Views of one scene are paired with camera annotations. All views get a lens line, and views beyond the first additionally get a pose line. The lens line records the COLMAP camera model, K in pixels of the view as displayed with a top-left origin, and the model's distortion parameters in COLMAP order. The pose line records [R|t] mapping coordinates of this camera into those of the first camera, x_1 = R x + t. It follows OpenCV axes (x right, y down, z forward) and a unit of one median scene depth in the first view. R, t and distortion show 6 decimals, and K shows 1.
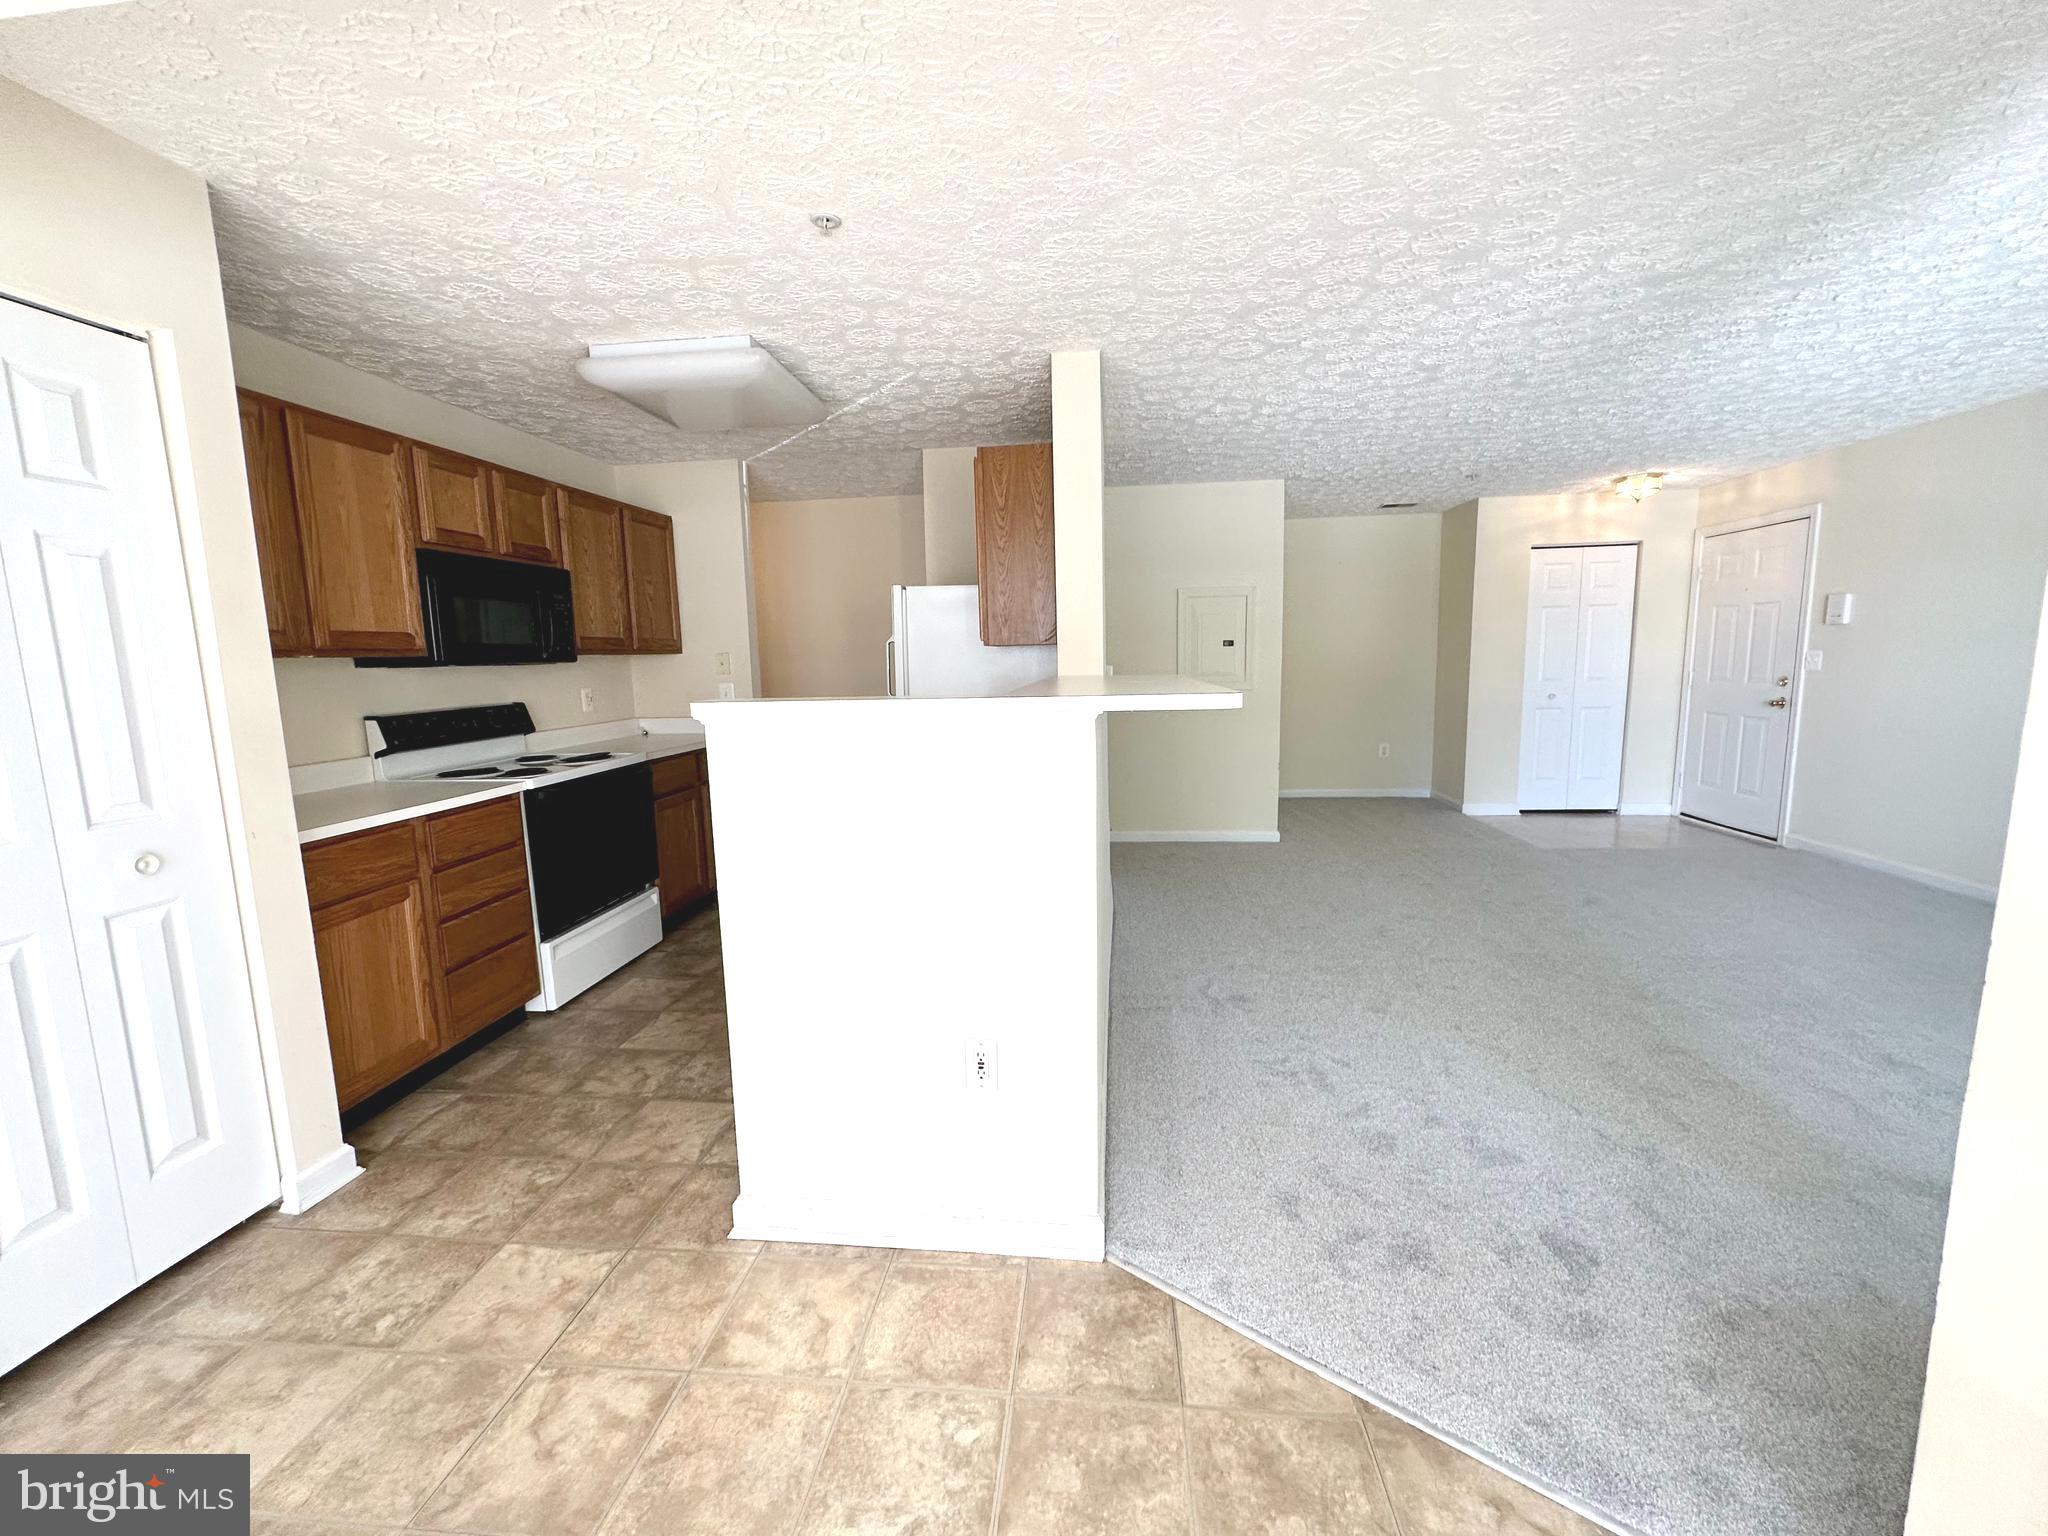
lens RADIAL K [[820.7, 0, 1021.0], [0, 820.7, 766.6], [0, 0, 1]] dist [-0.002151, 0.000268]
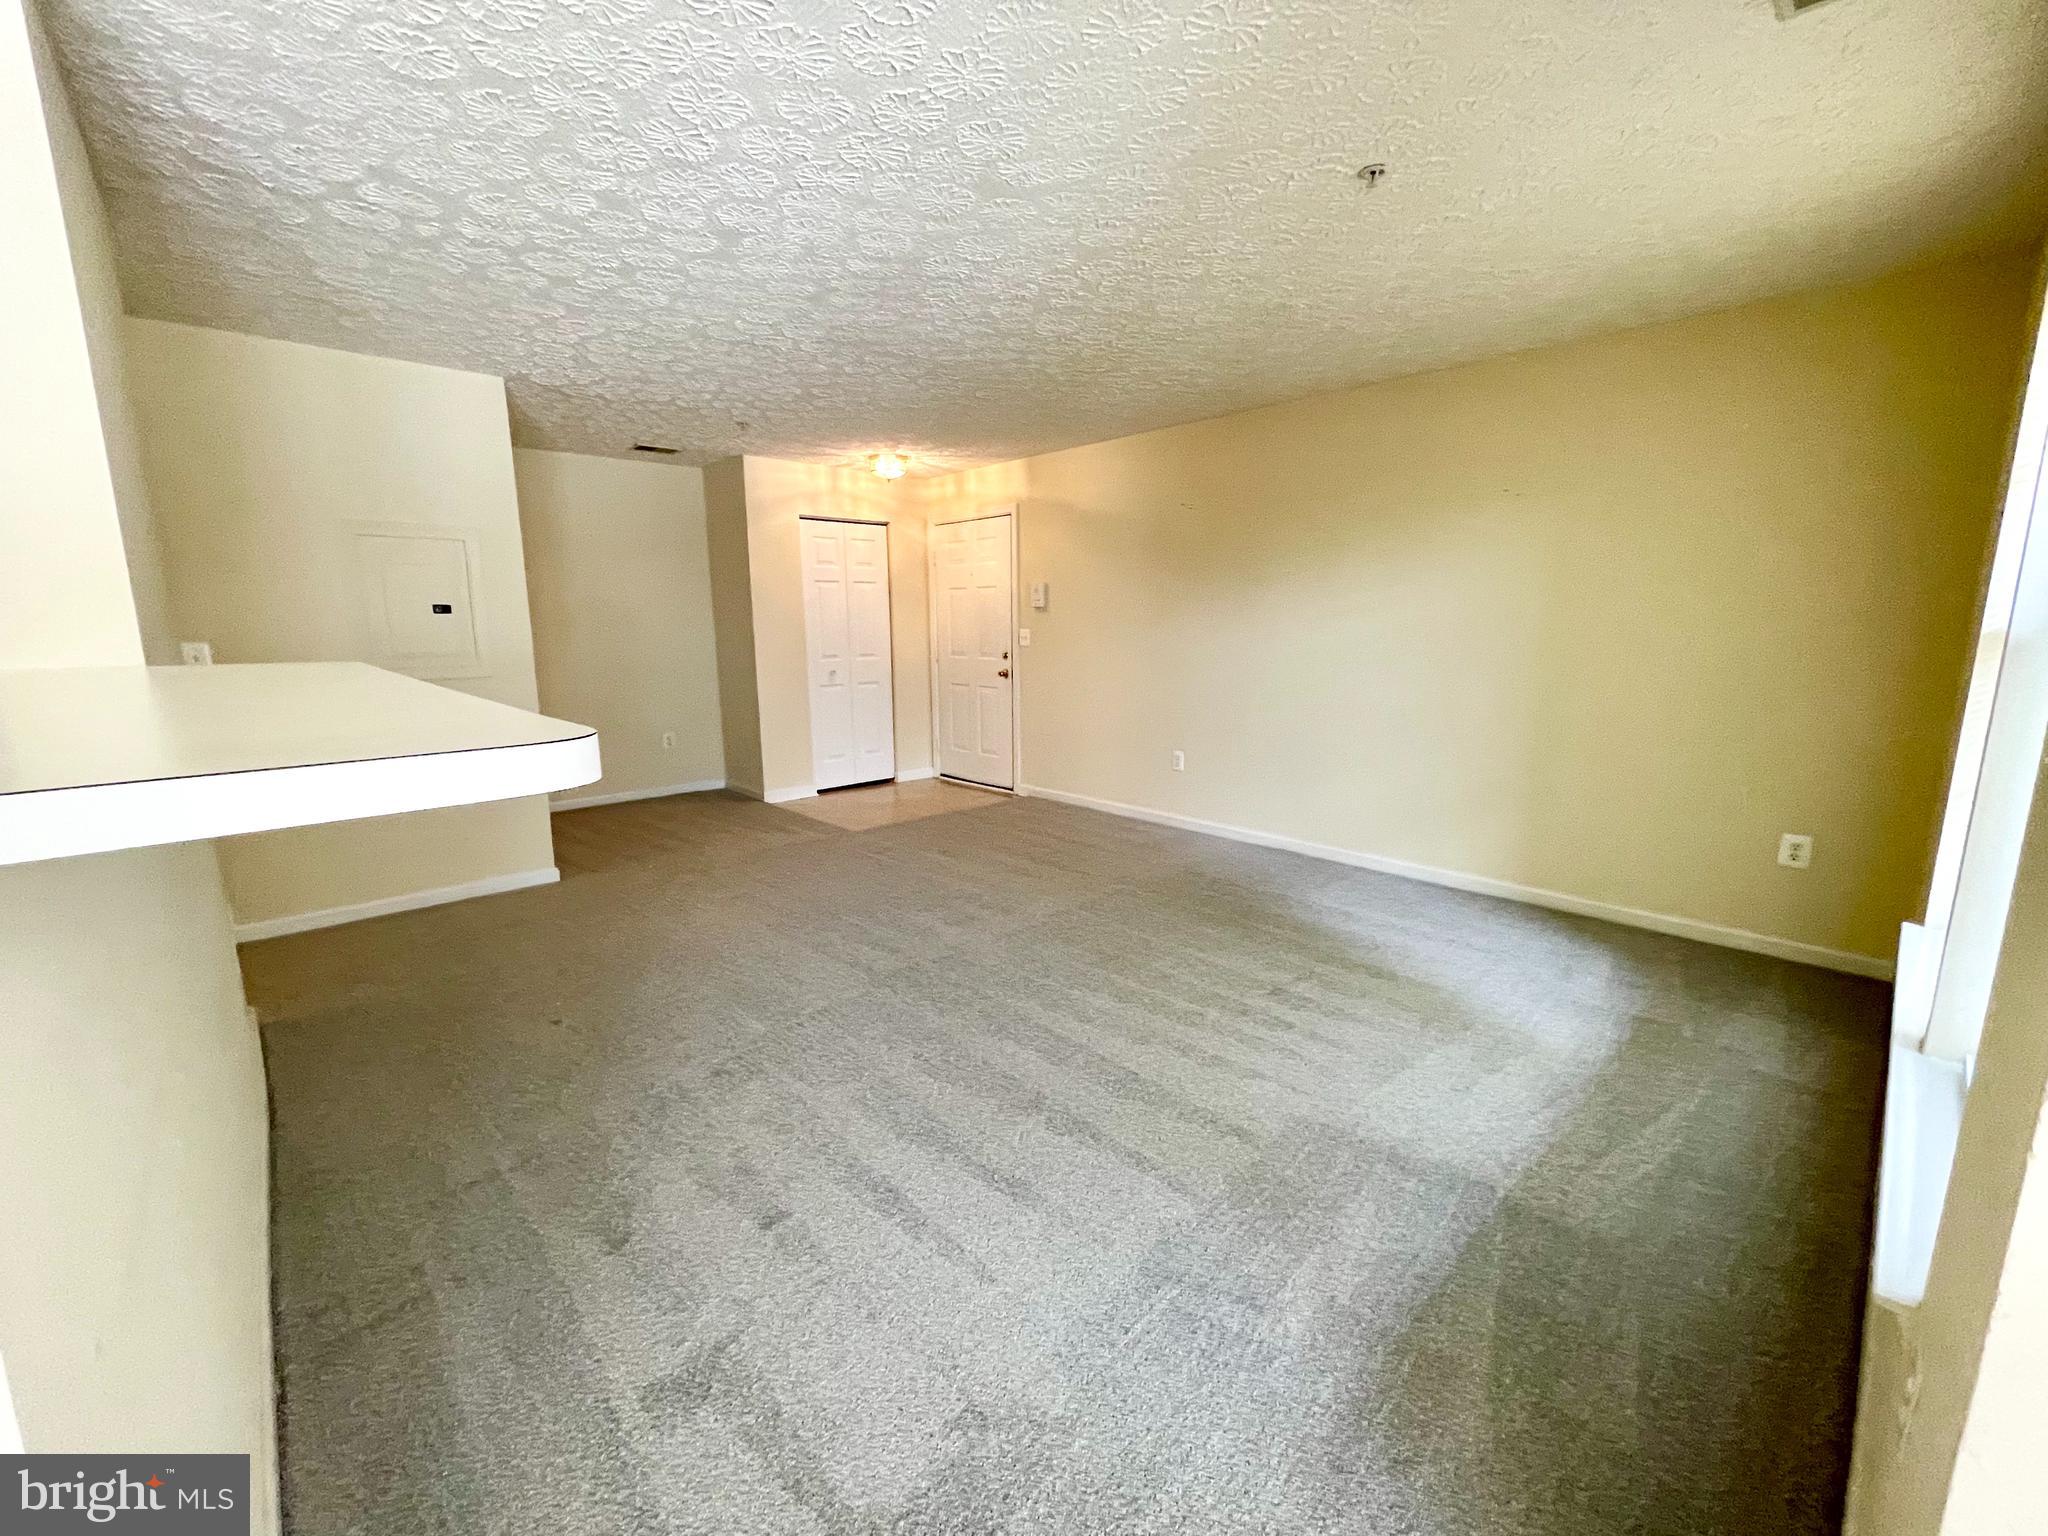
lens RADIAL K [[830.6, 0, 1021.4], [0, 830.6, 769.3], [0, 0, 1]] dist [0.002125, 0.000523]
pose [[0.653867, -0.116256, 0.747625, 0.065364], [0.092000, 0.993009, 0.073950, -0.045738], [-0.750996, 0.020428, 0.659991, 0.336057]]
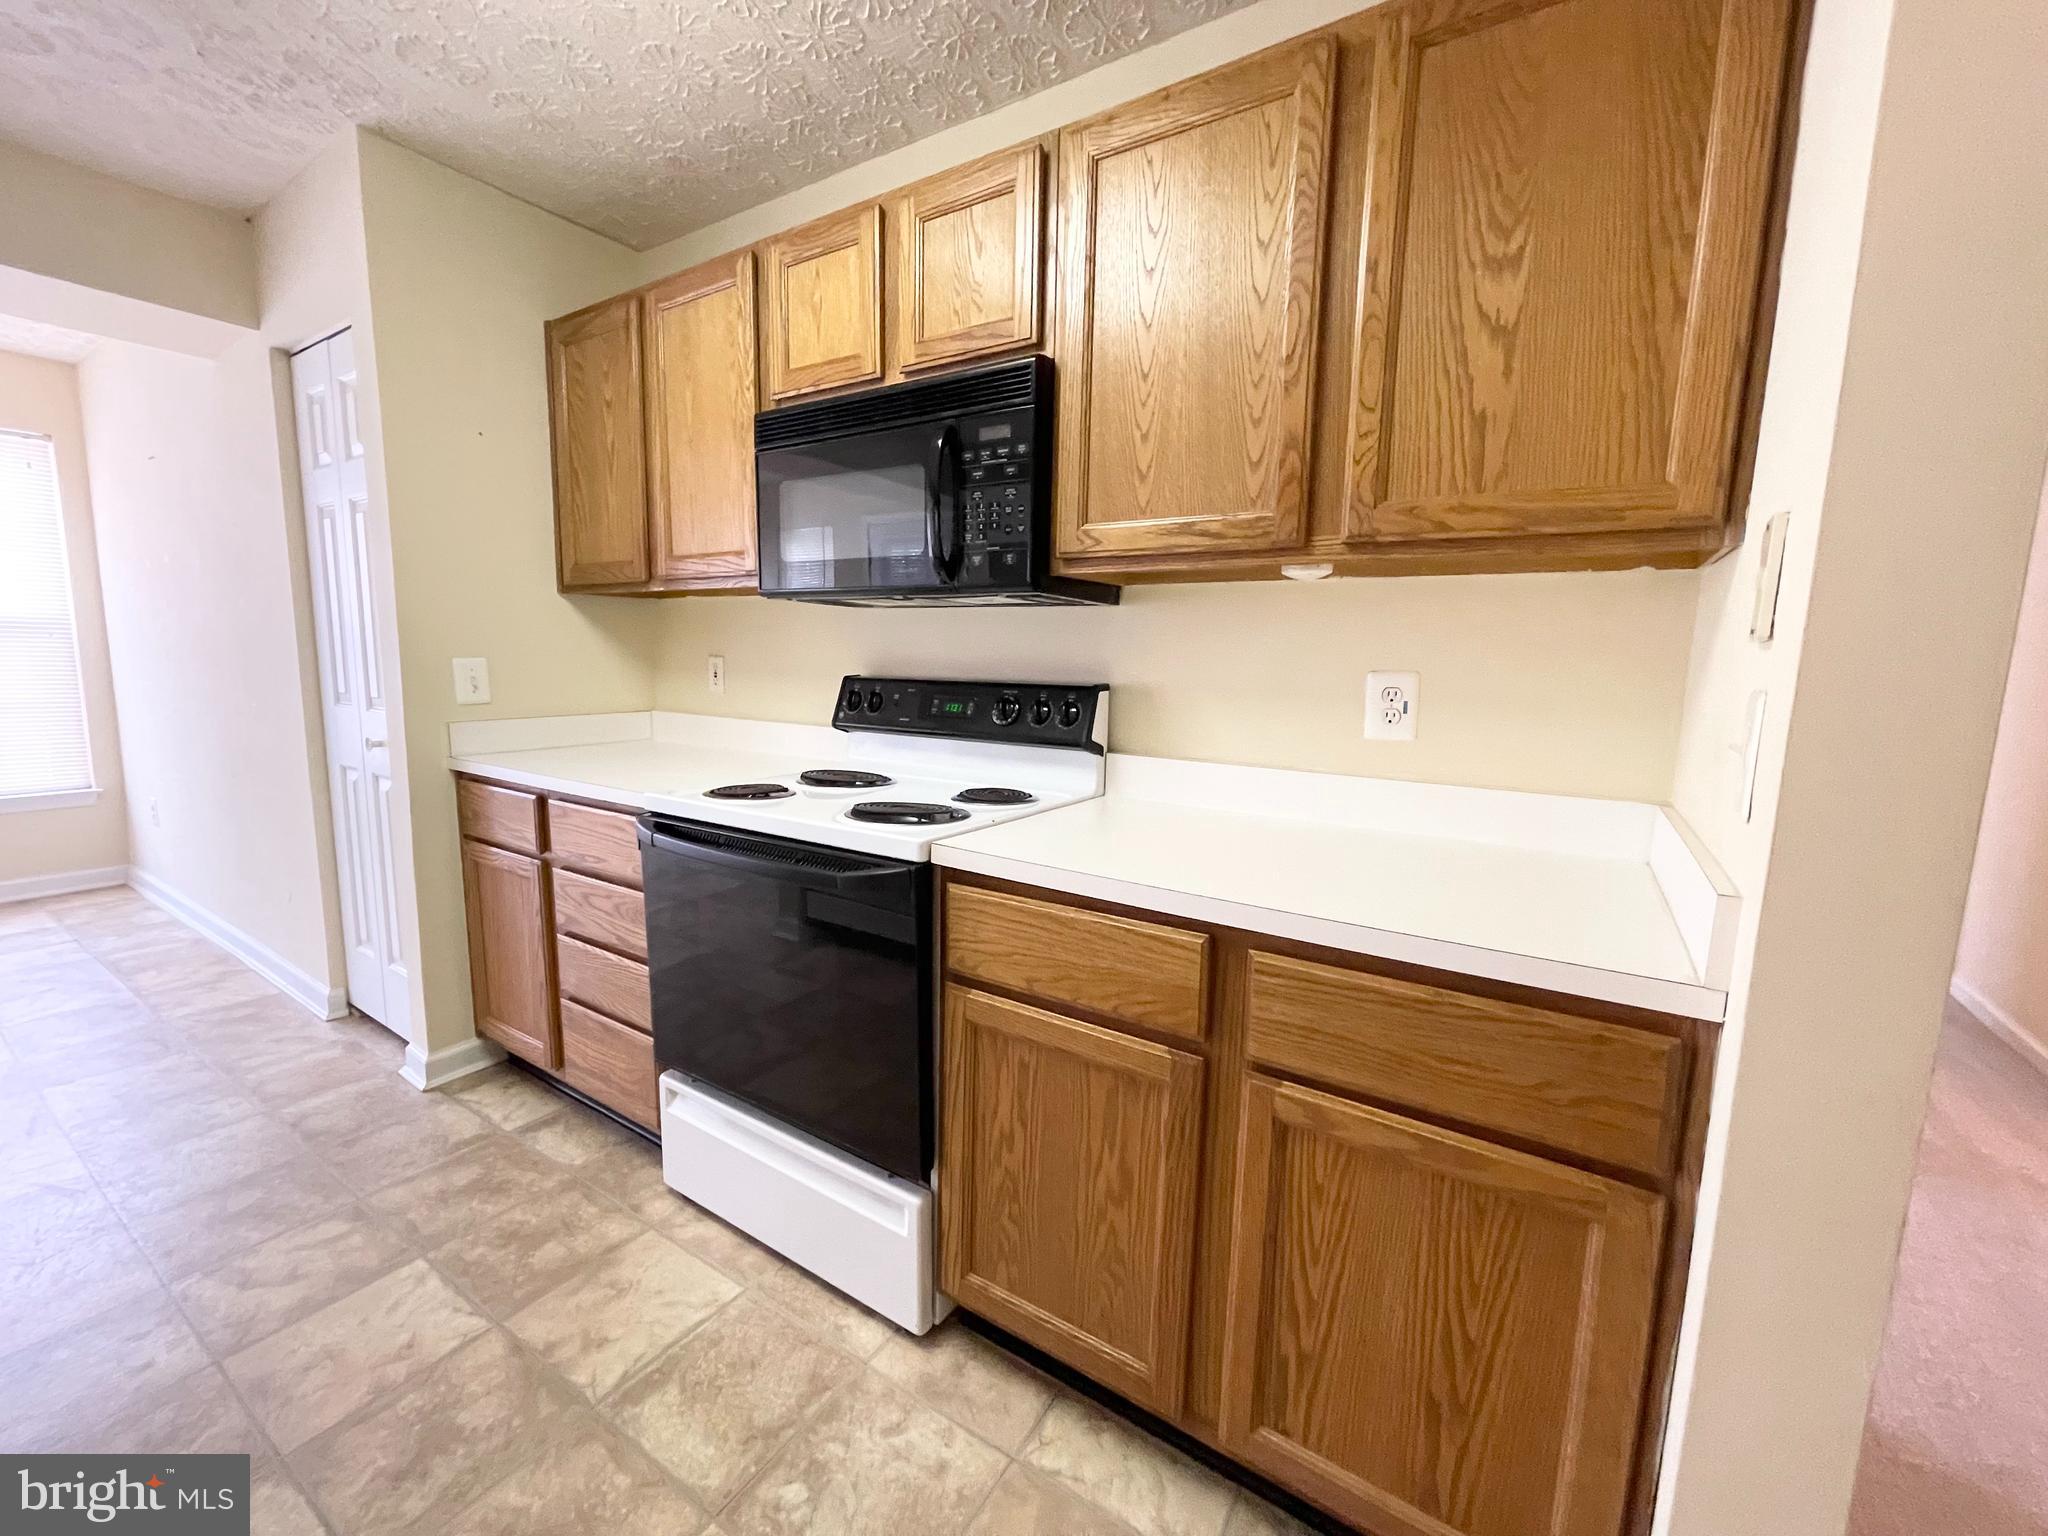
lens RADIAL K [[830.6, 0, 1016.1], [0, 830.6, 766.9], [0, 0, 1]] dist [0.002125, 0.000523]
pose [[-0.457918, 0.139240, -0.878023, -0.196697], [-0.130605, 0.966404, 0.221370, -0.155567], [0.879349, 0.216043, -0.424348, 1.387011]]
